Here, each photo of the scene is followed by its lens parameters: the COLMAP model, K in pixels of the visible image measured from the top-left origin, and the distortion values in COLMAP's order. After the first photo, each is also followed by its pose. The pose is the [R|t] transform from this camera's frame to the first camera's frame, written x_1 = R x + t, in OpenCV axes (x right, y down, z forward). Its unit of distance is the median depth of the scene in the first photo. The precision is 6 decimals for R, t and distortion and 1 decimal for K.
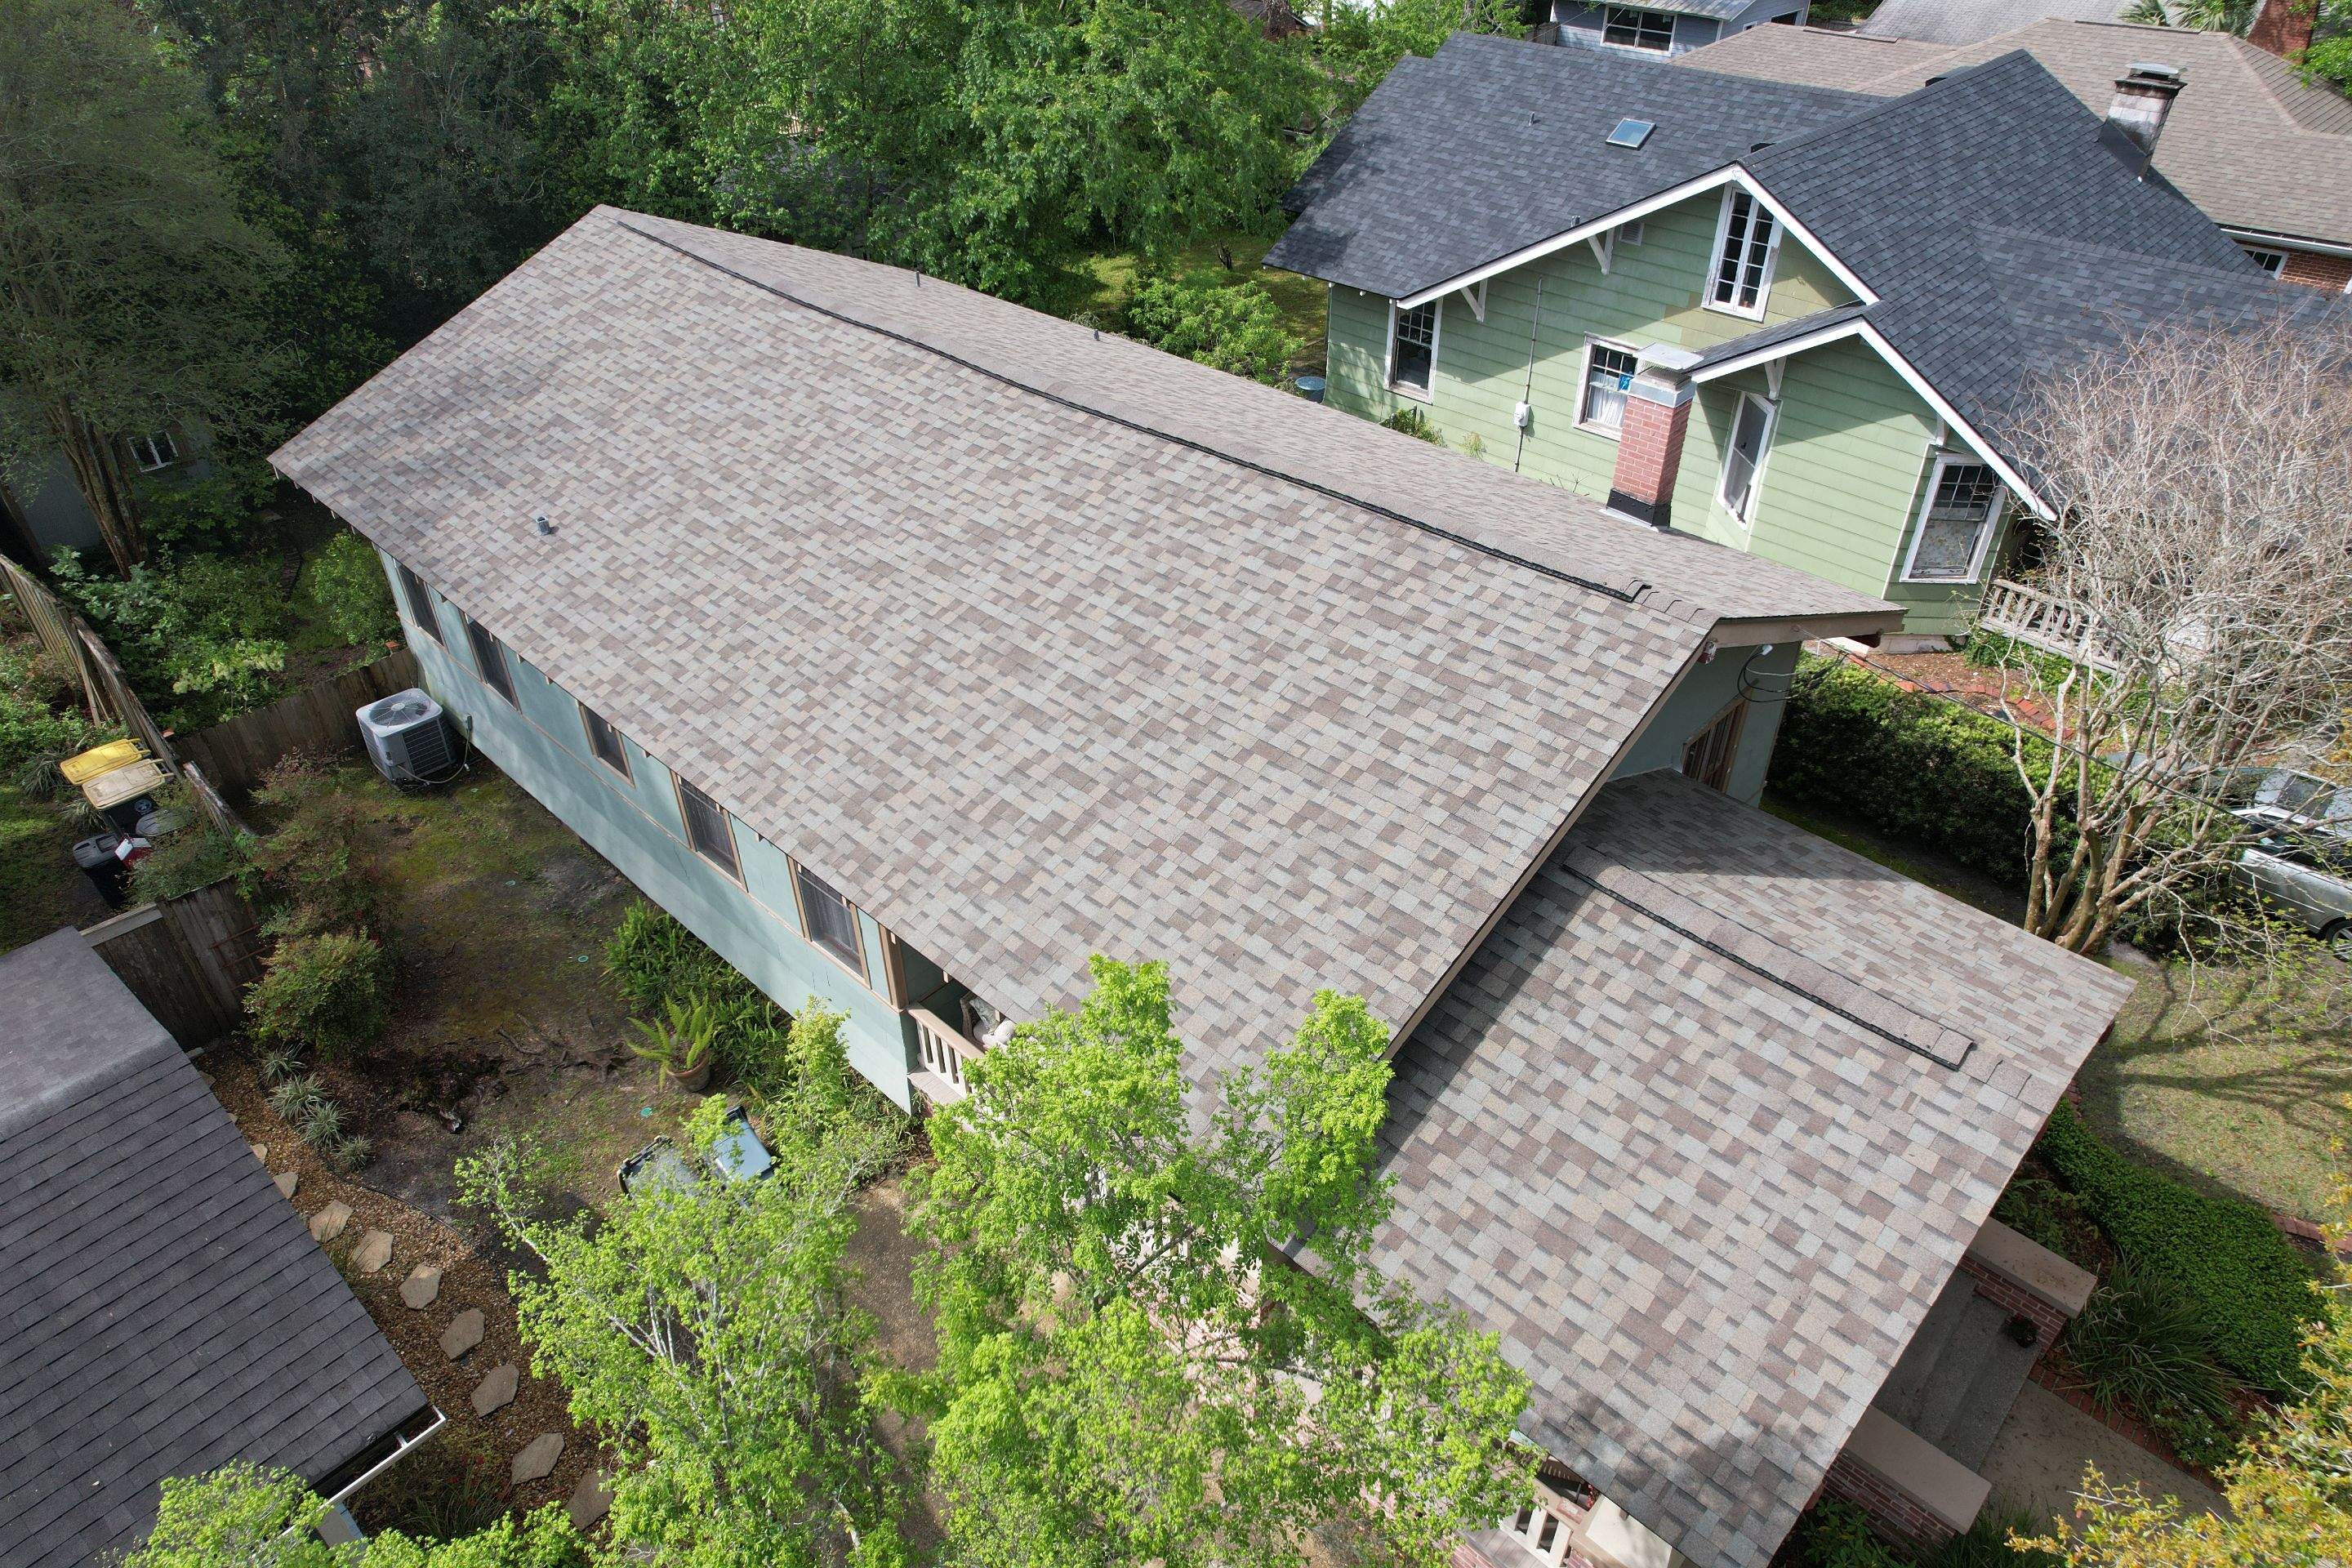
lens RADIAL K [[1504.1, 0, 1176.0], [0, 1504.1, 784.0], [0, 0, 1]] dist [-0.003095, -0.001469]
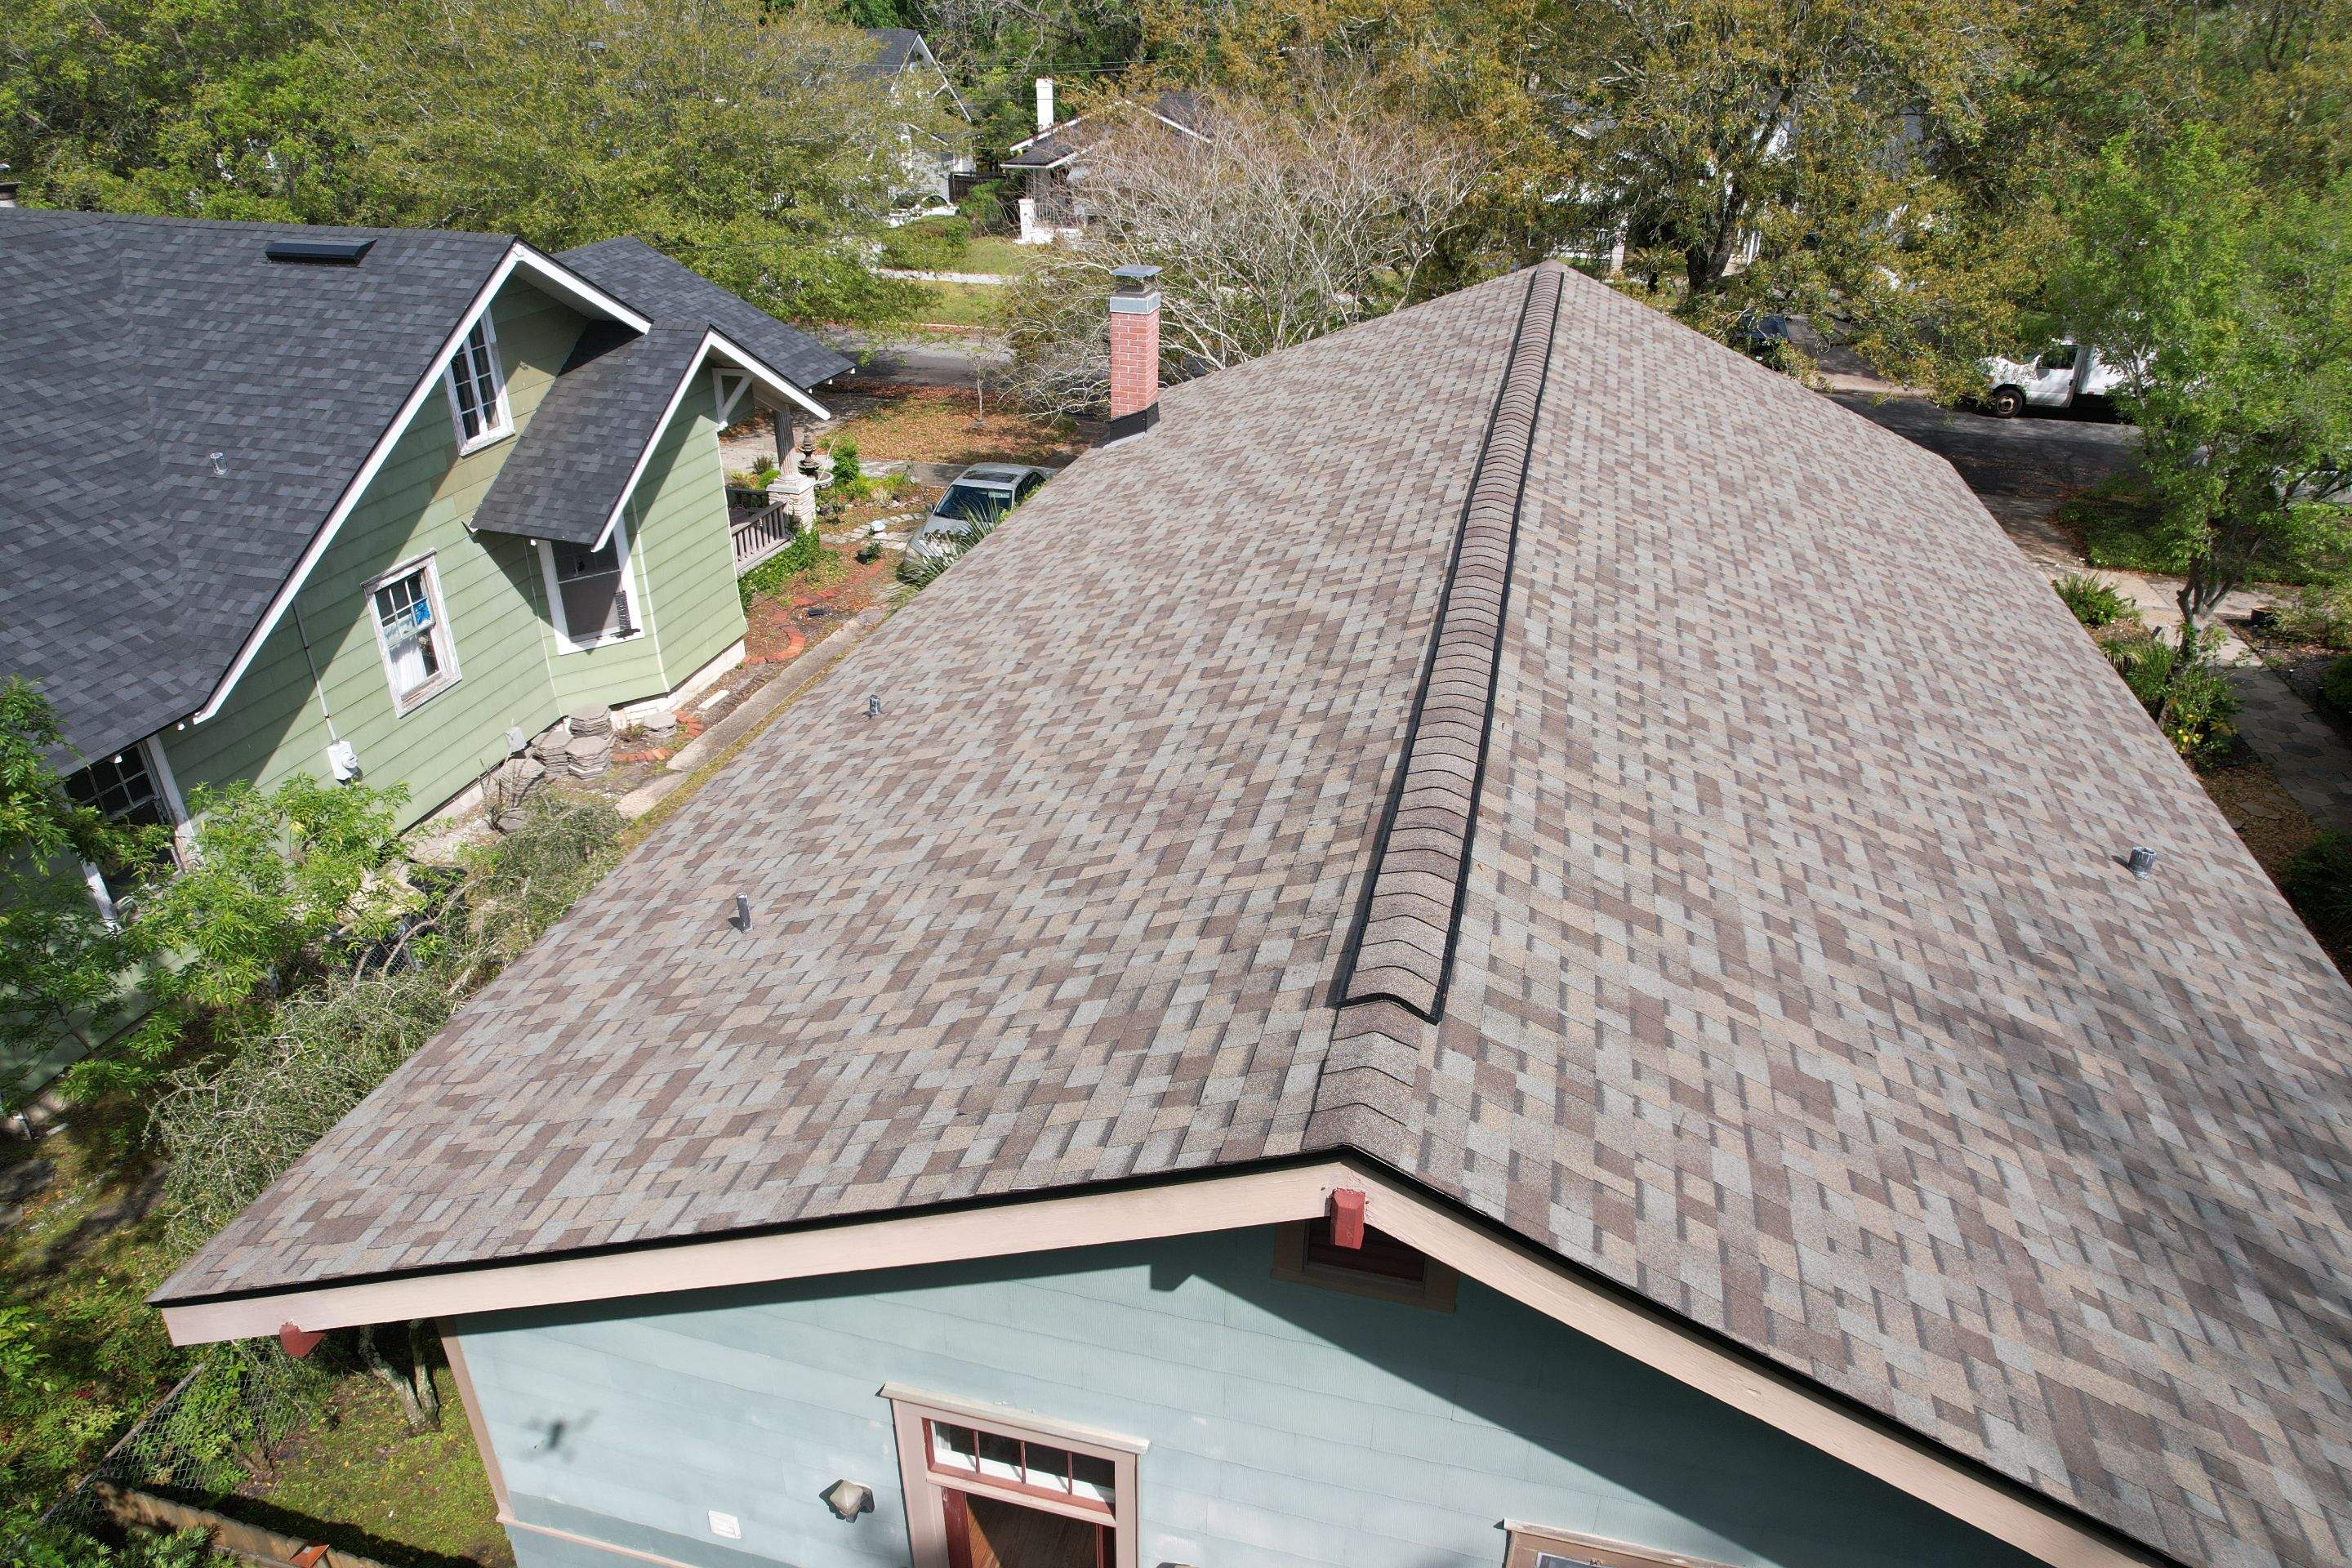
lens RADIAL K [[1504.1, 0, 1176.0], [0, 1504.1, 784.0], [0, 0, 1]] dist [-0.003095, -0.001469]
pose [[-0.486987, -0.416832, 0.767525, -0.480501], [0.513045, 0.574662, 0.637612, -0.528076], [-0.706844, 0.704283, -0.066000, 0.926728]]
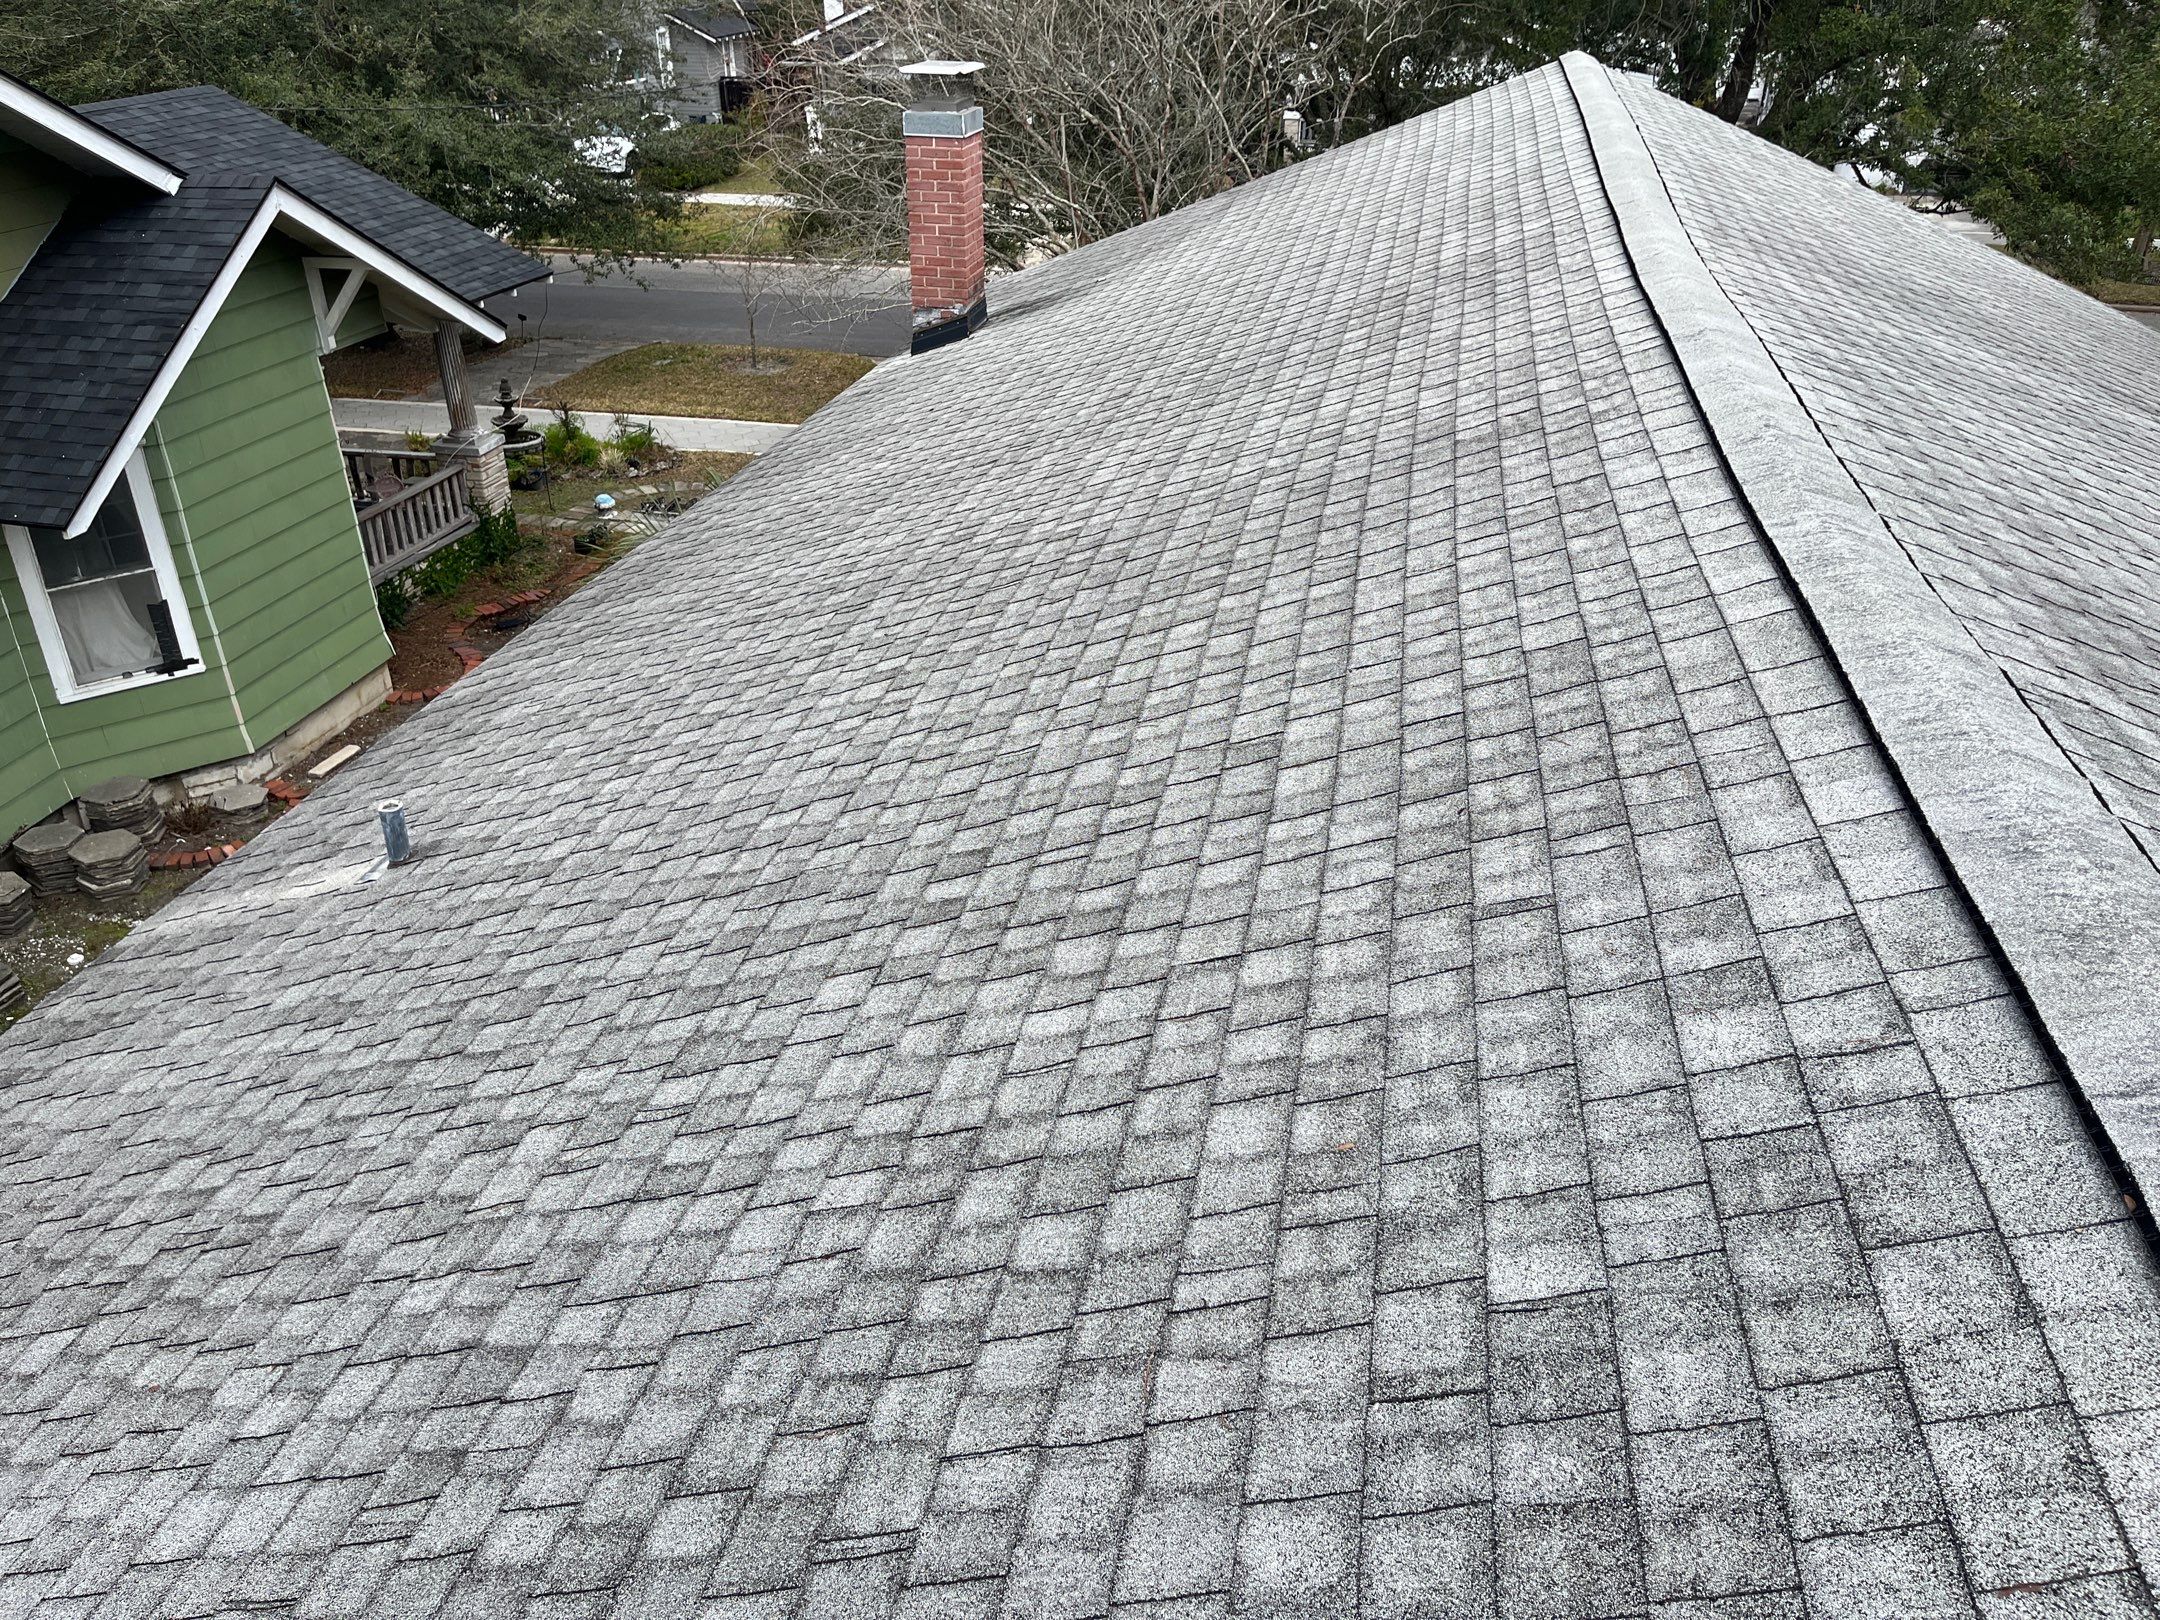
lens RADIAL K [[1670.4, 0, 1080.0], [0, 1670.4, 810.0], [0, 0, 1]] dist [0.044527, -0.001402]
pose [[-0.528289, -0.405454, 0.746001, -0.283571], [0.510120, 0.550796, 0.660607, -0.395088], [-0.678740, 0.729542, -0.084149, 0.893184]]
